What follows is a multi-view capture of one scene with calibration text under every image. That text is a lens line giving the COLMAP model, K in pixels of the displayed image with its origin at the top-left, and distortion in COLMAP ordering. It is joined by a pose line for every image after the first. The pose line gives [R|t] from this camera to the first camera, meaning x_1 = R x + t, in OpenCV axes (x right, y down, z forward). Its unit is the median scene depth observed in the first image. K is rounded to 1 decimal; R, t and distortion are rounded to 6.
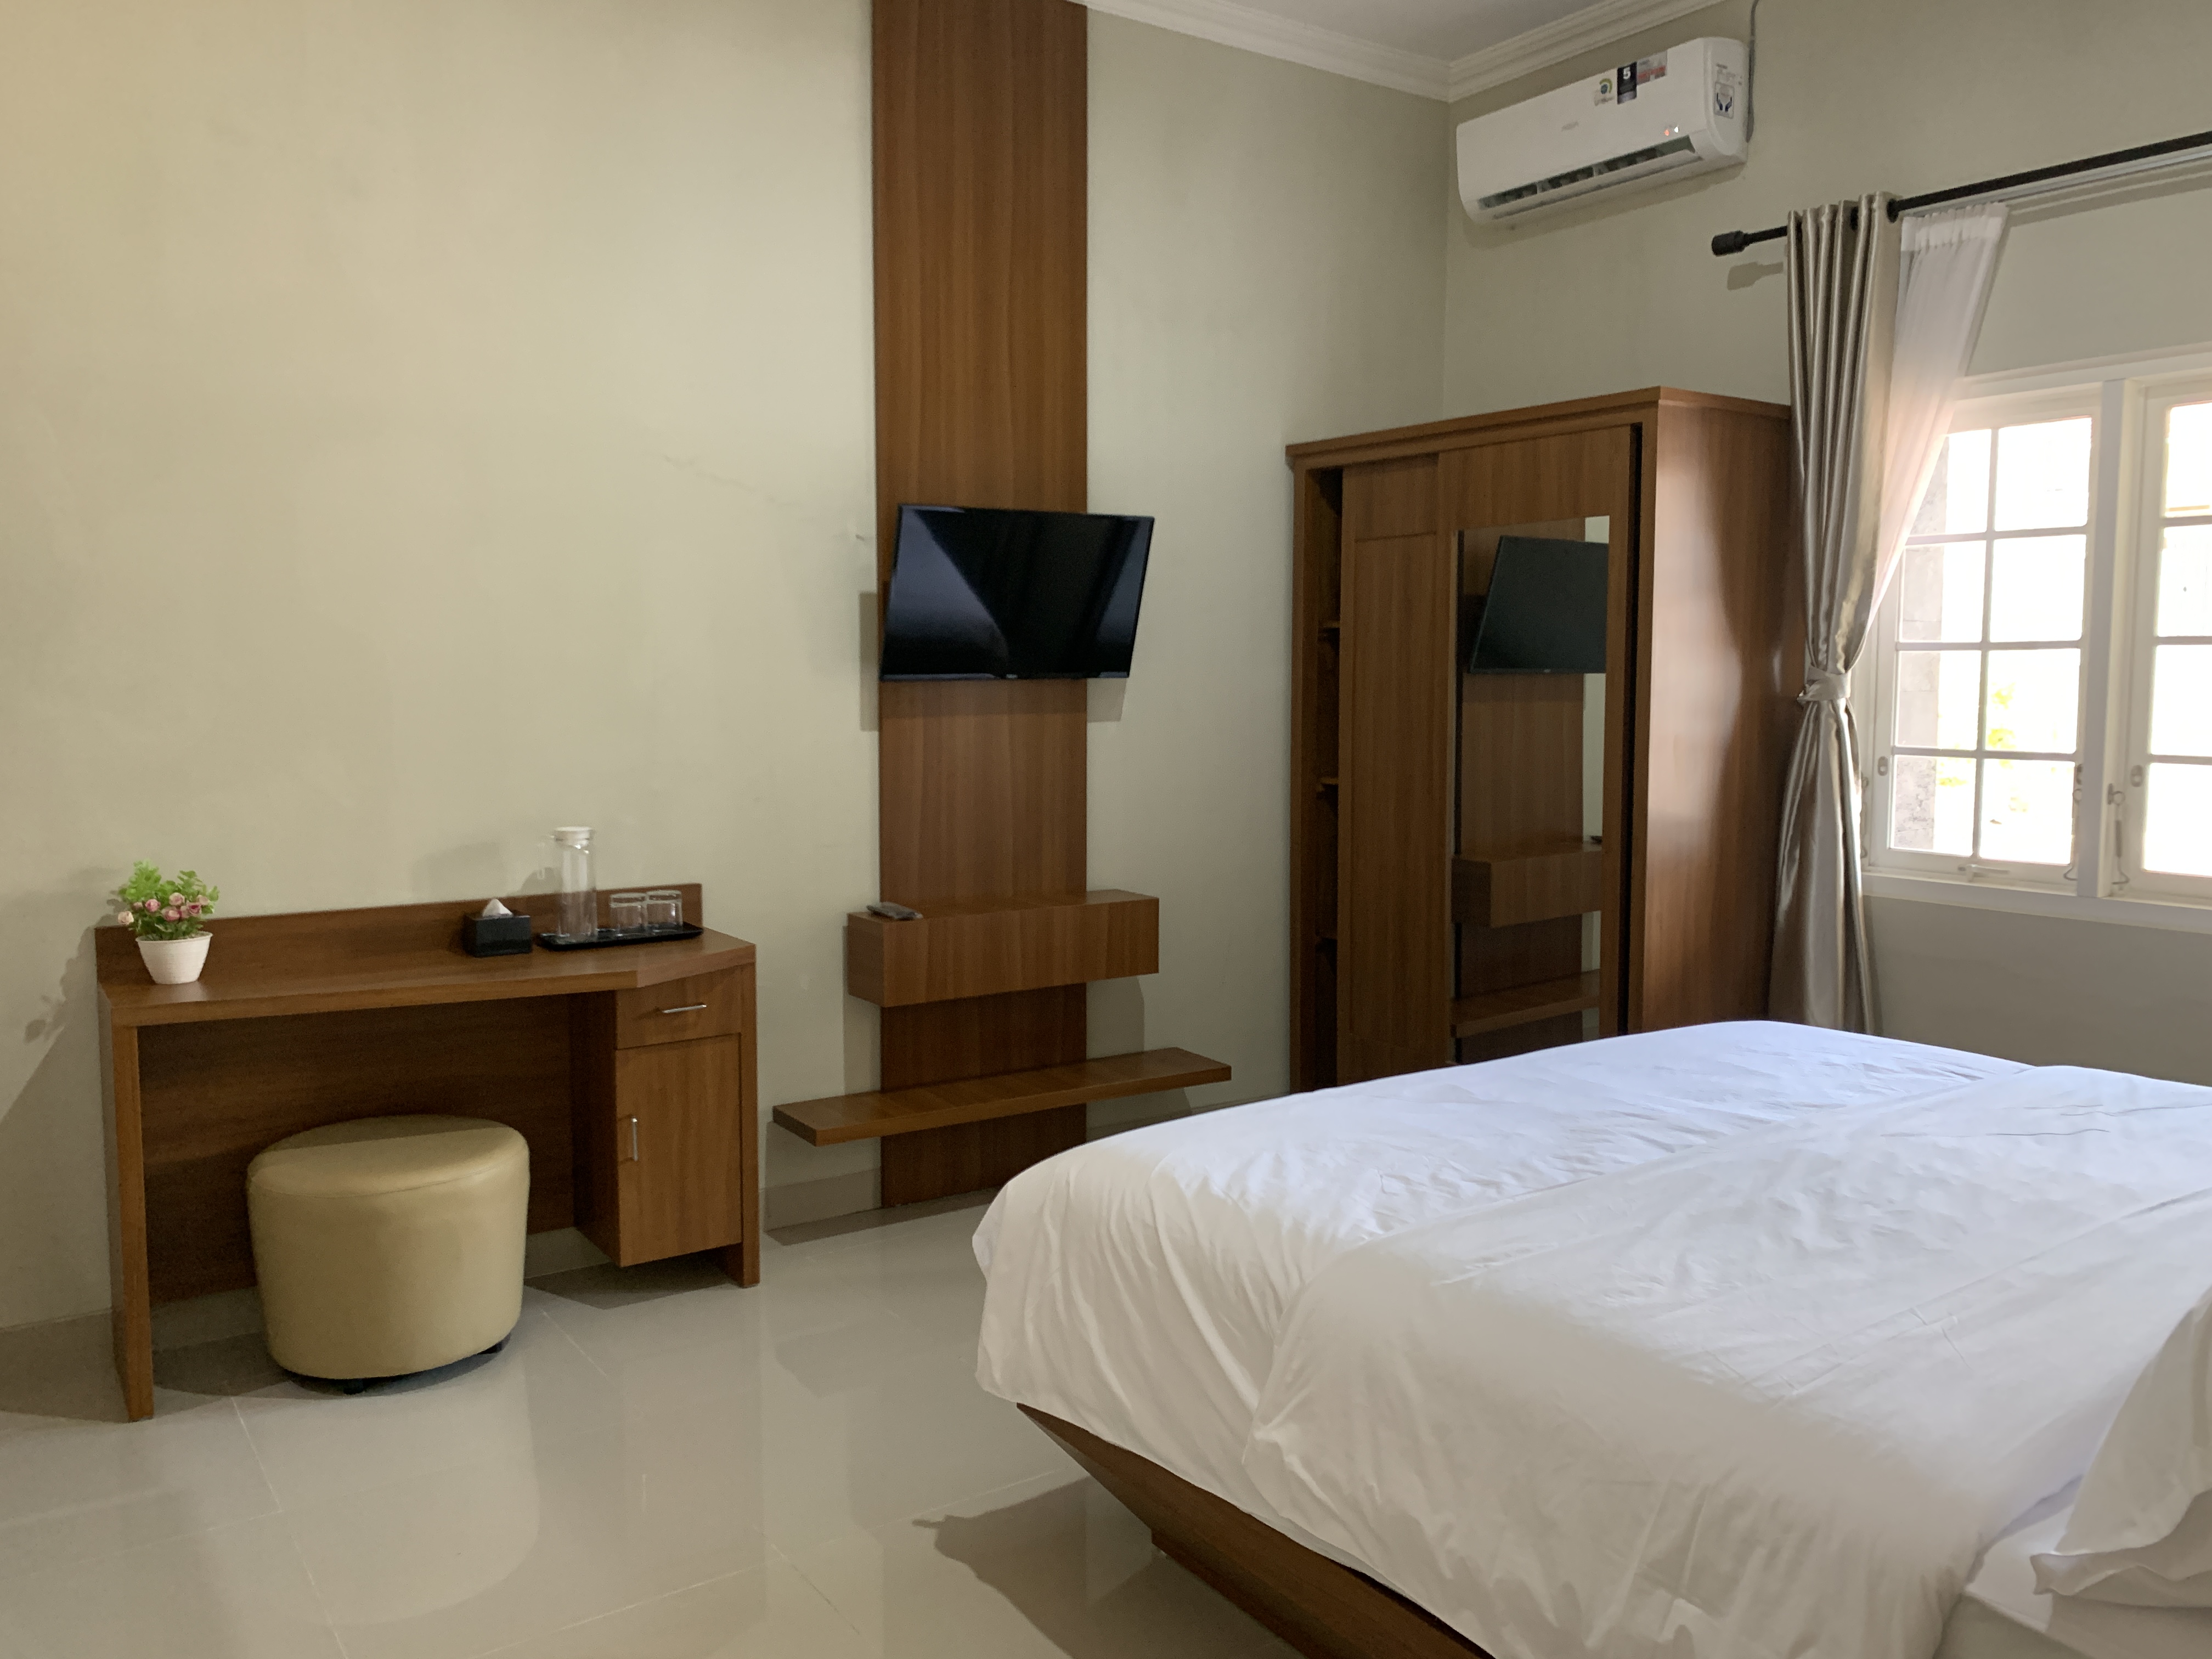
lens RADIAL K [[1699.1, 0, 1106.0], [0, 1699.1, 829.5], [0, 0, 1]] dist [0.082016, -0.083654]
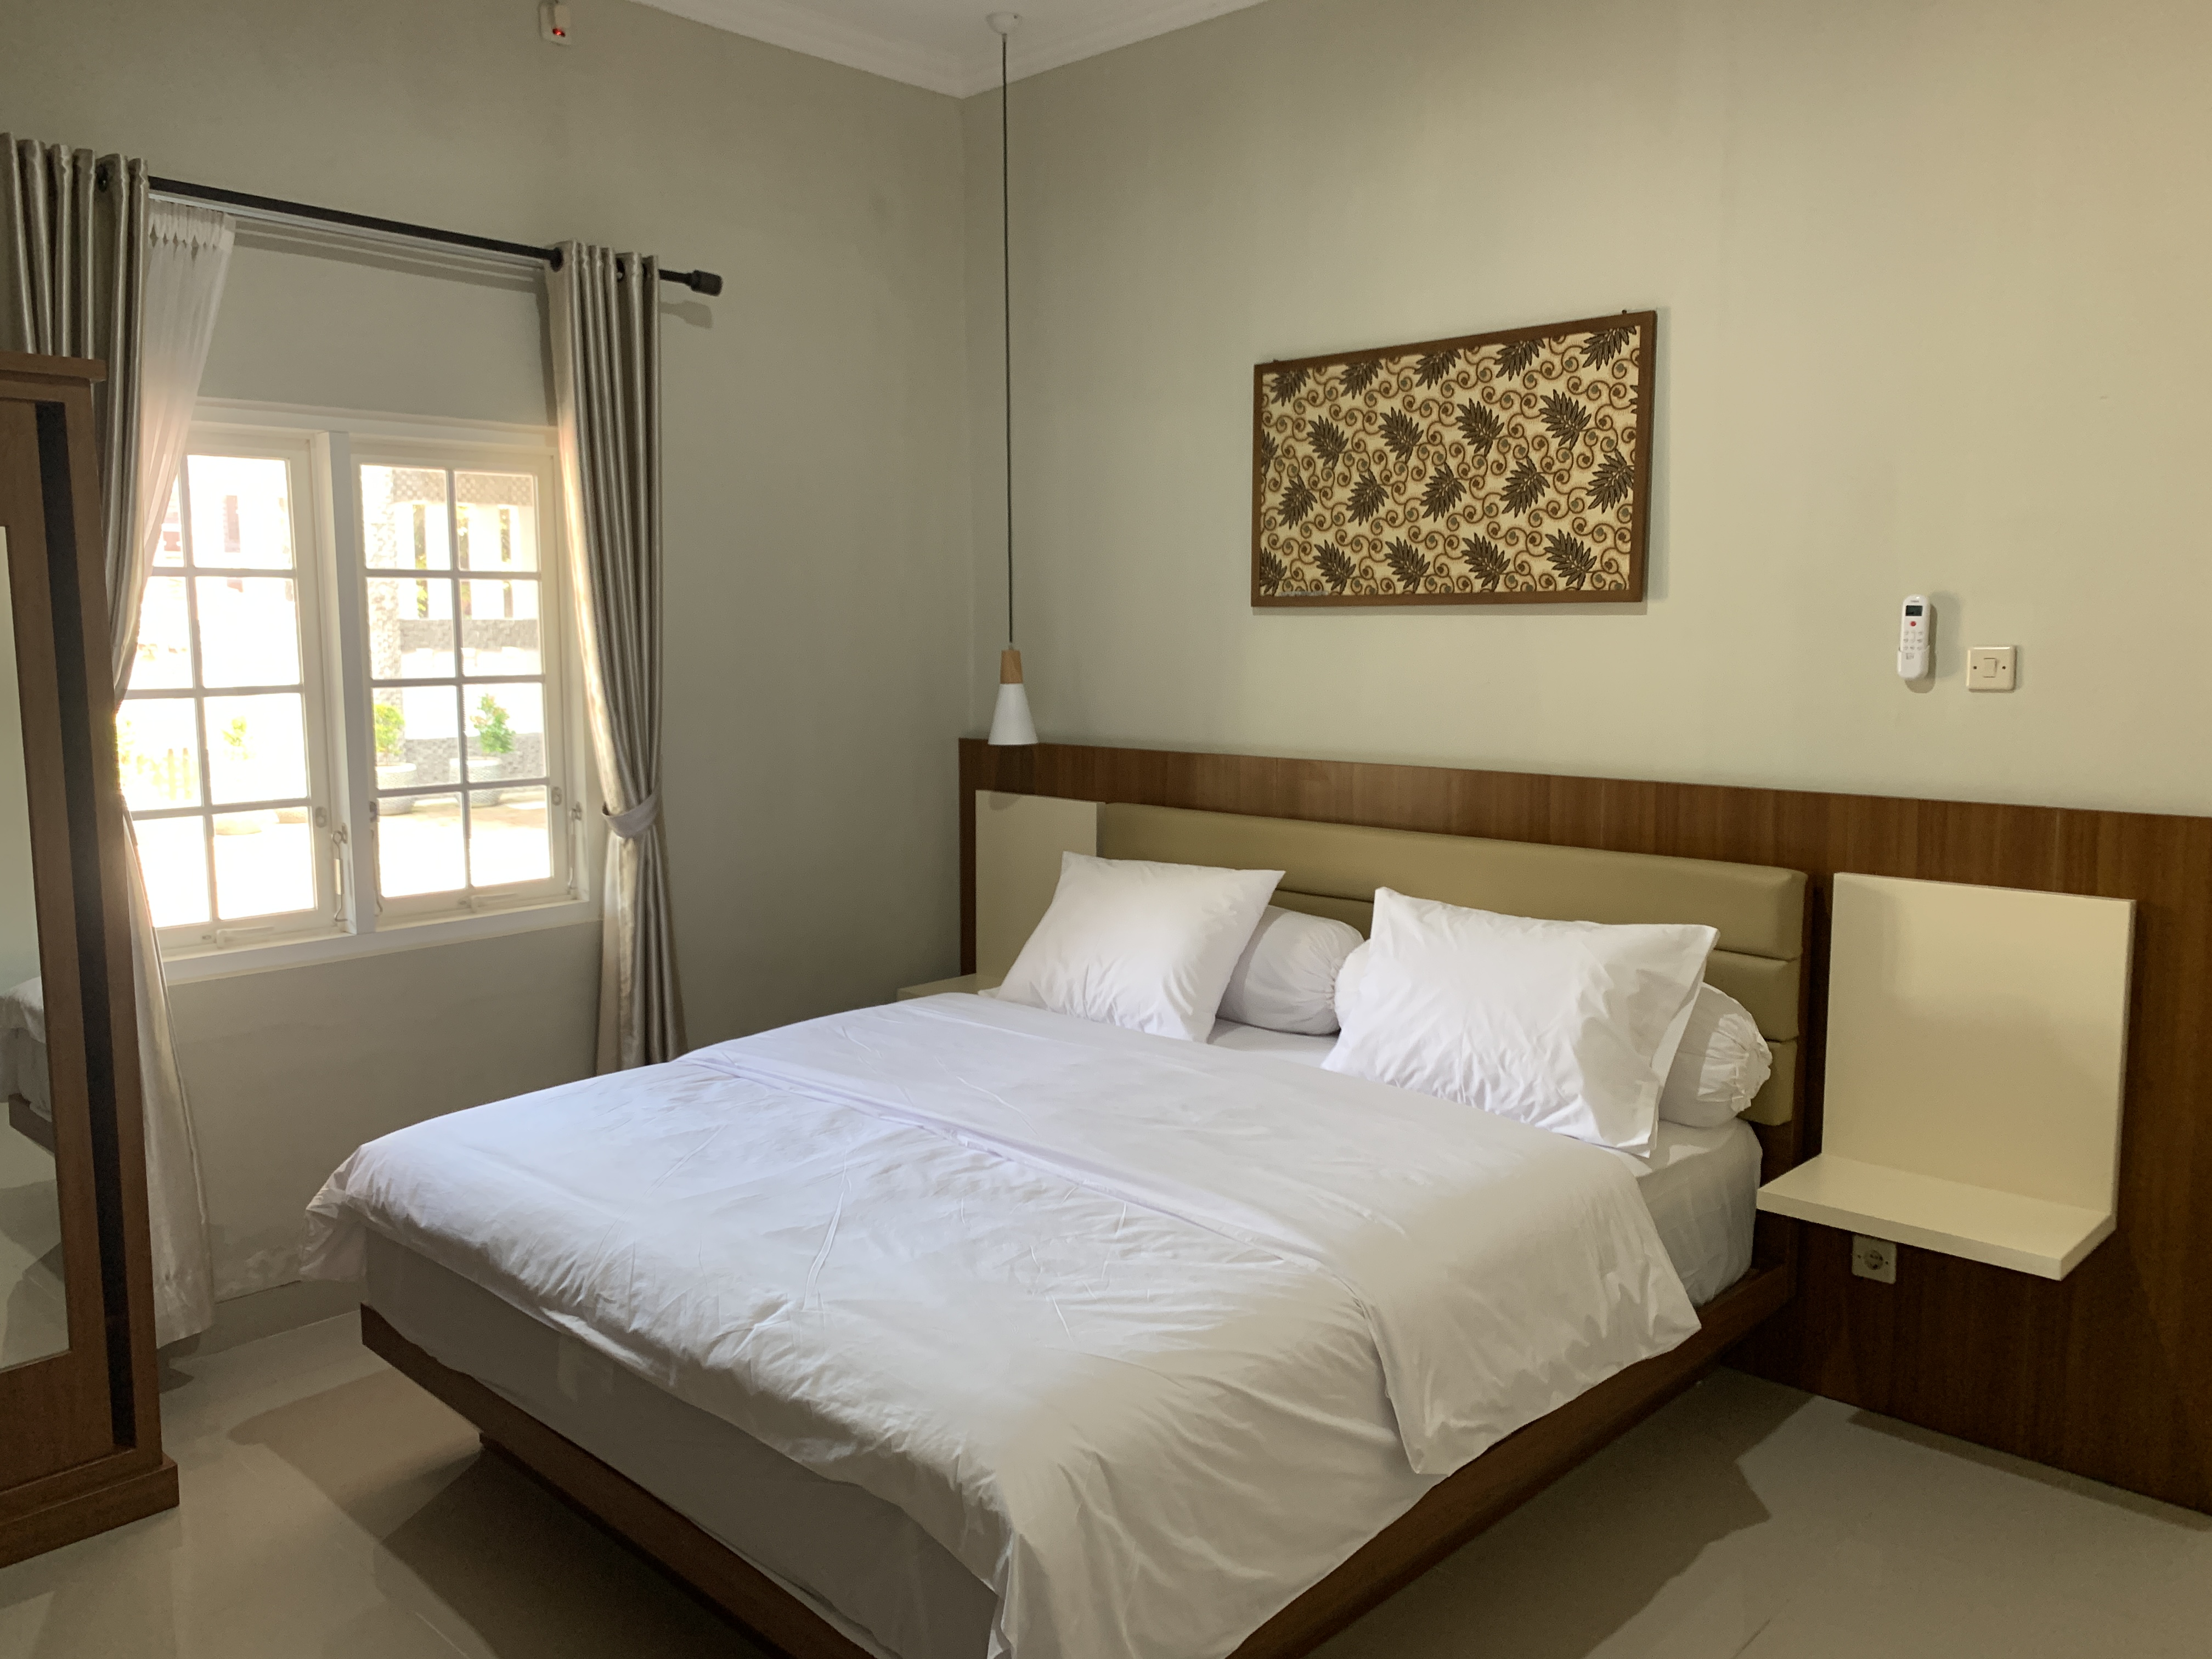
lens RADIAL K [[1699.1, 0, 1106.0], [0, 1699.1, 829.5], [0, 0, 1]] dist [0.082016, -0.083654]
pose [[-0.195093, -0.124991, 0.972788, -0.515319], [0.096822, 0.984547, 0.145920, -0.129659], [-0.975994, 0.122655, -0.179977, 0.749172]]
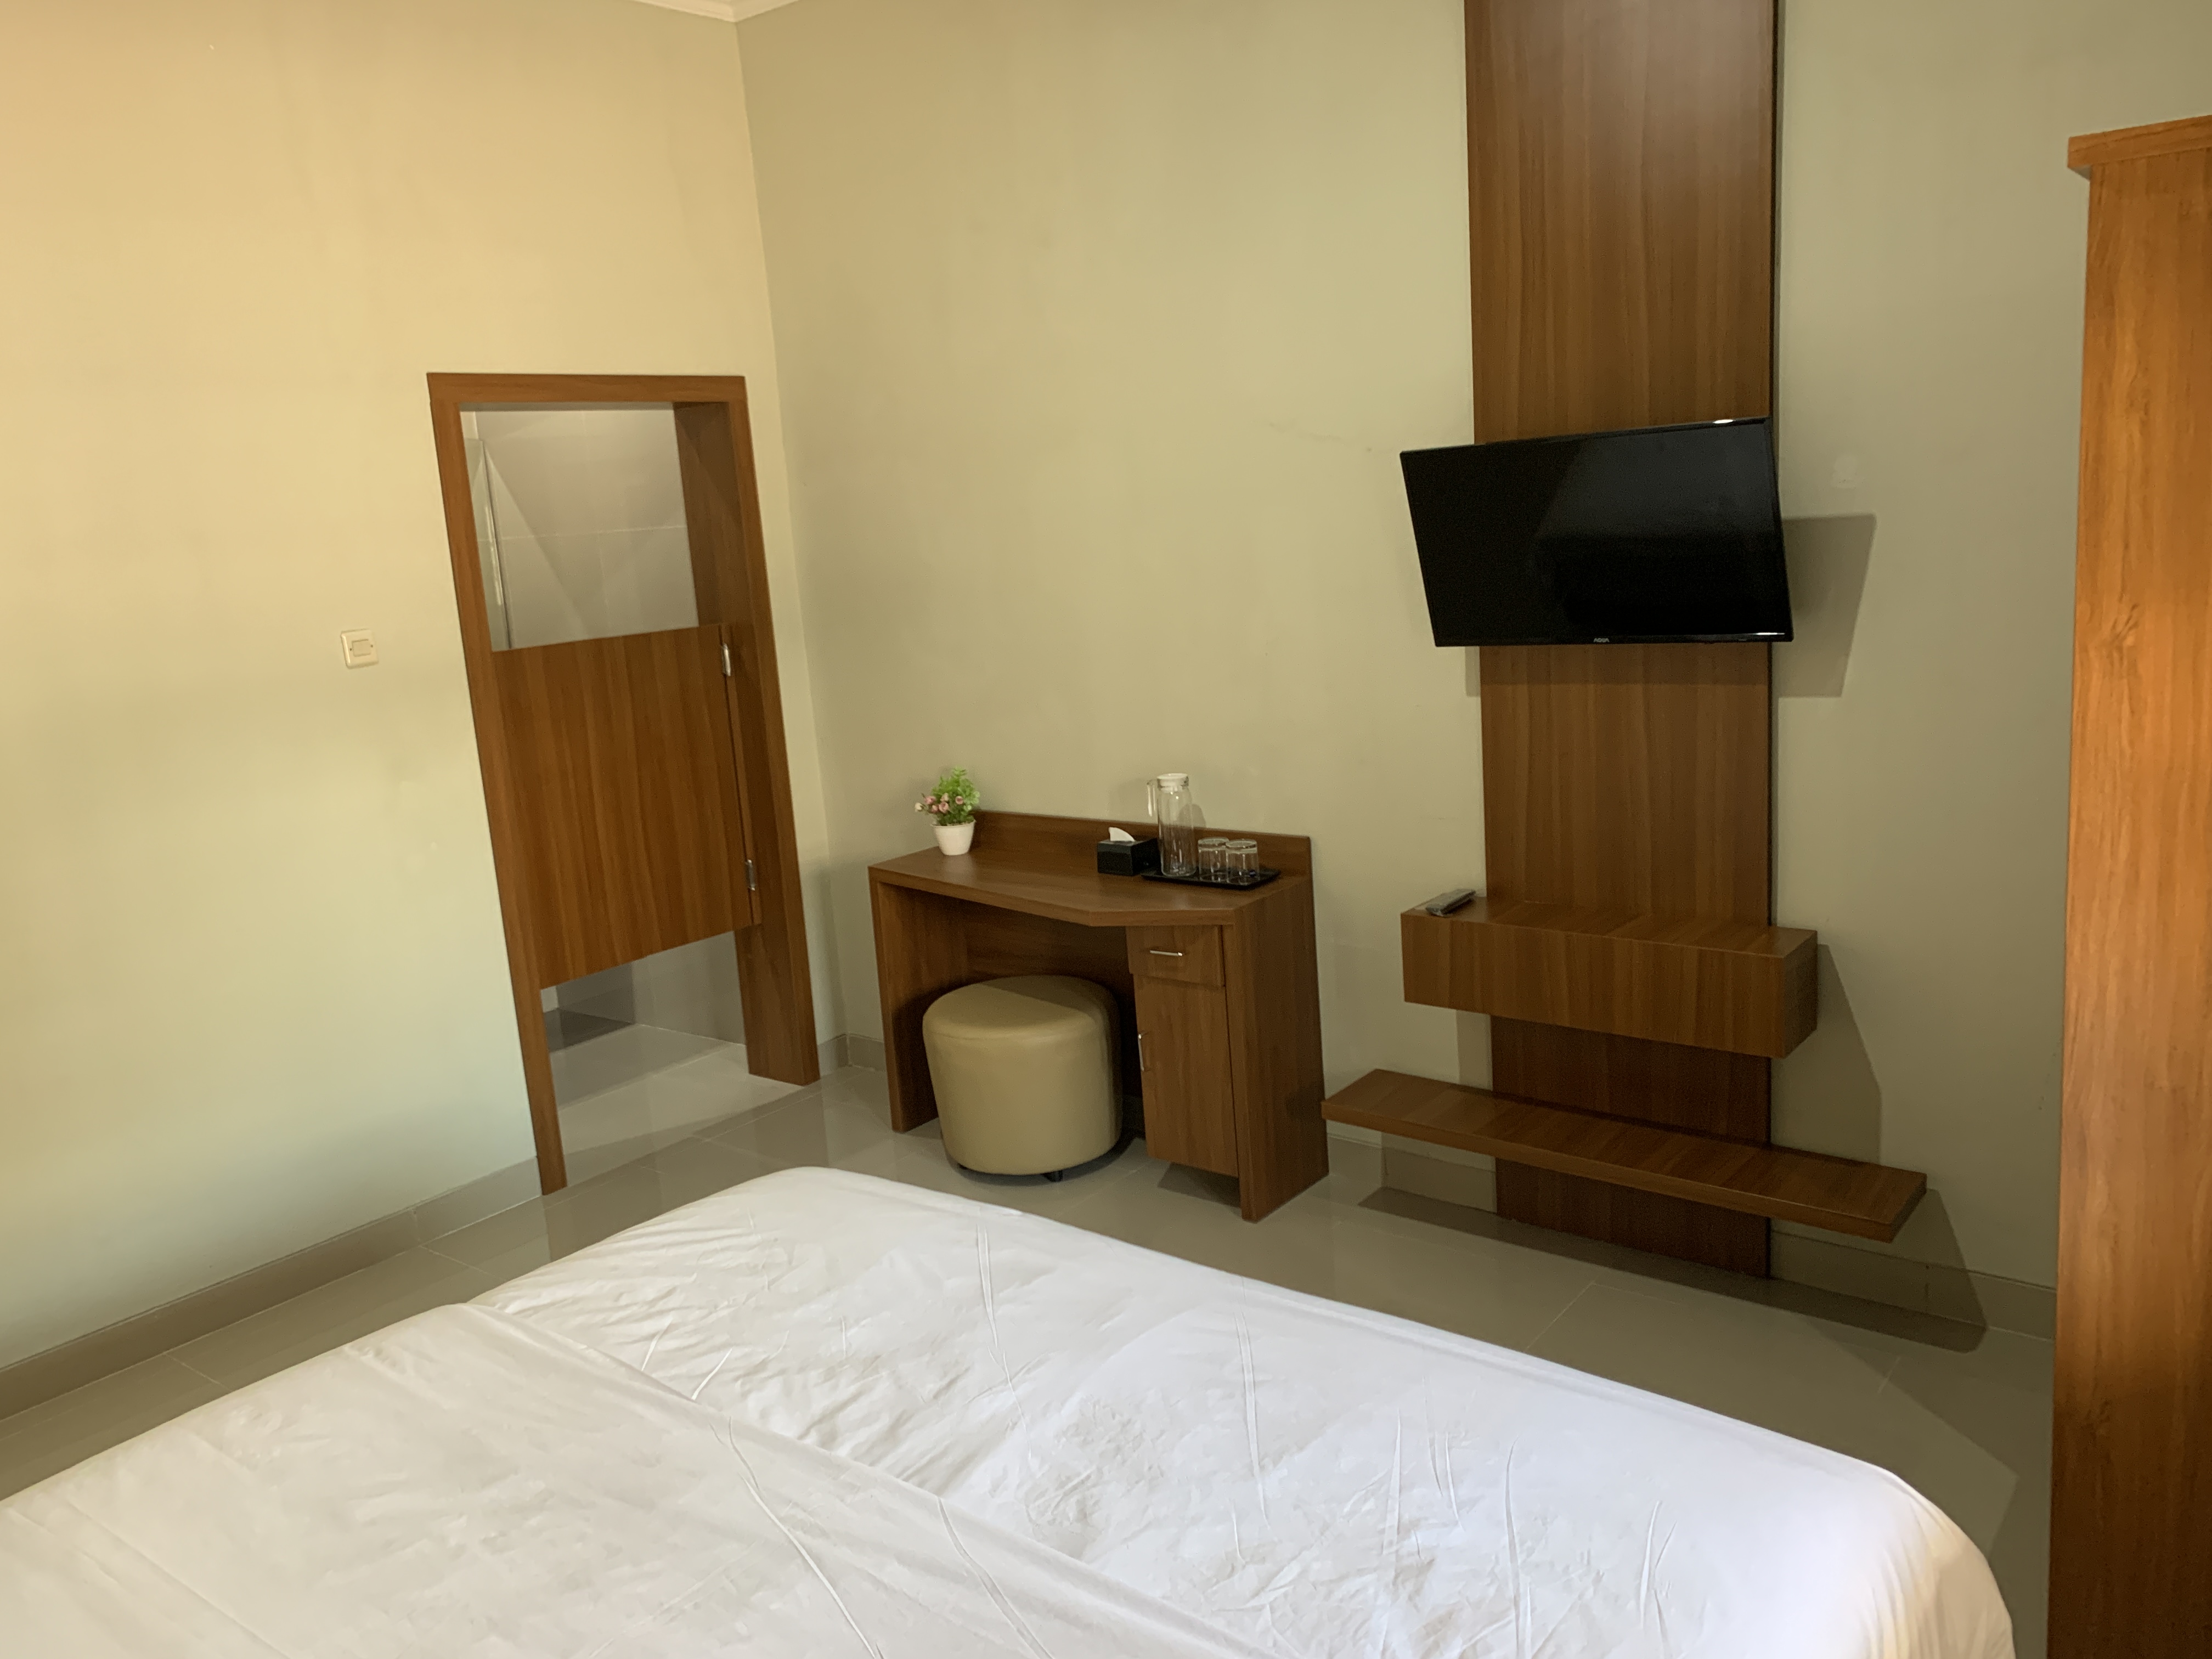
lens RADIAL K [[1699.1, 0, 1106.0], [0, 1699.1, 829.5], [0, 0, 1]] dist [0.082016, -0.083654]
pose [[0.286702, 0.166753, -0.943396, 0.732345], [-0.020295, 0.985571, 0.168040, -0.150597], [0.957805, -0.029031, 0.285950, 0.620425]]
